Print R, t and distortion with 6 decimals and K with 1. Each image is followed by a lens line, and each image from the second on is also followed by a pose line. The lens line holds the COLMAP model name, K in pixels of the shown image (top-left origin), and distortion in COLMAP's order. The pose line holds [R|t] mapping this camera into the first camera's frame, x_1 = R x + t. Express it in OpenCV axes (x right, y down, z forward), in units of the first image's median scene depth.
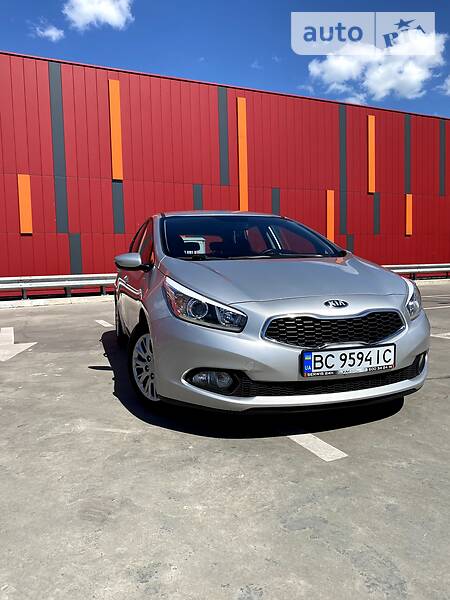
lens RADIAL K [[456.9, 0, 225.0], [0, 456.9, 300.0], [0, 0, 1]] dist [0.006892, -0.003267]
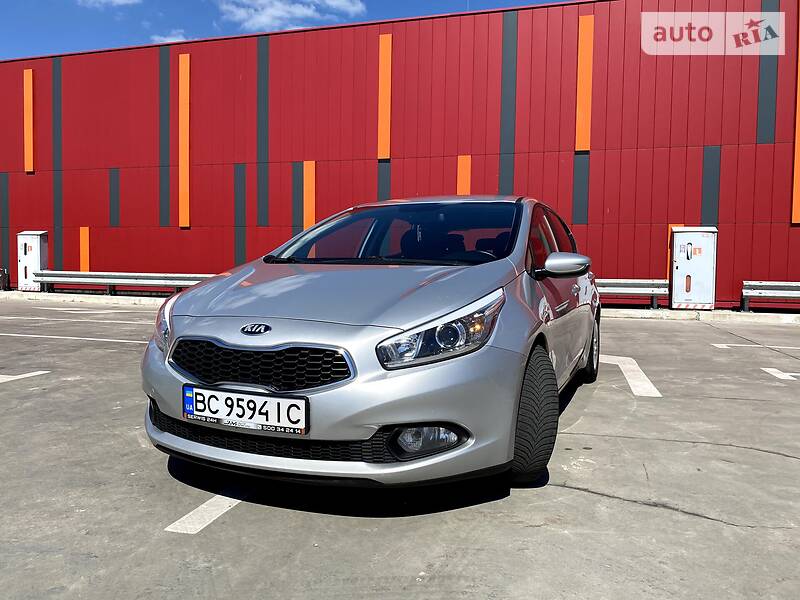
lens RADIAL K [[609.2, 0, 398.0], [0, 609.2, 301.2], [0, 0, 1]] dist [0.021517, -0.043435]
pose [[0.759624, 0.070758, -0.646501, 1.039279], [-0.081653, 0.996574, 0.013132, -0.067079], [0.645216, 0.042814, 0.762800, 0.411351]]
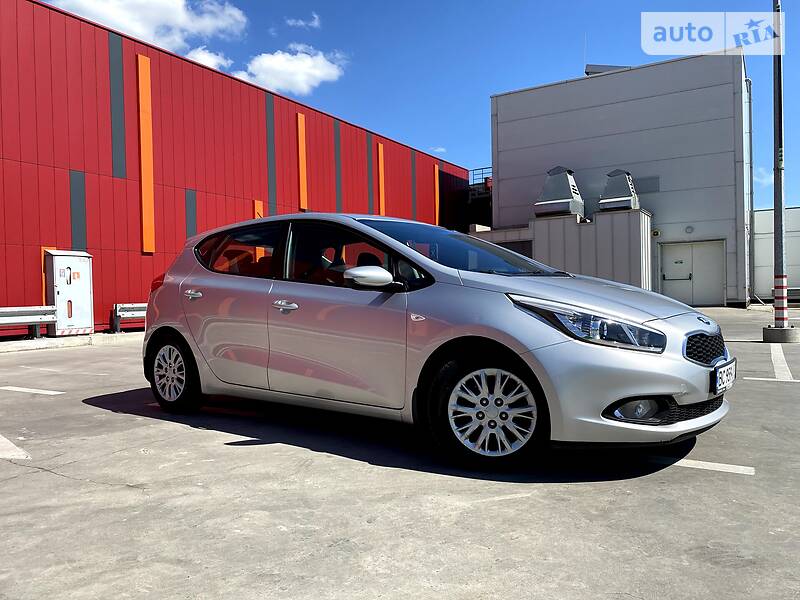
lens RADIAL K [[610.0, 0, 403.0], [0, 610.0, 308.3], [0, 0, 1]] dist [0.022195, -0.027917]
pose [[0.821316, -0.002776, 0.570467, -1.049959], [0.040882, 0.997704, -0.054004, 0.026919], [-0.569007, 0.067676, 0.819543, 0.282310]]
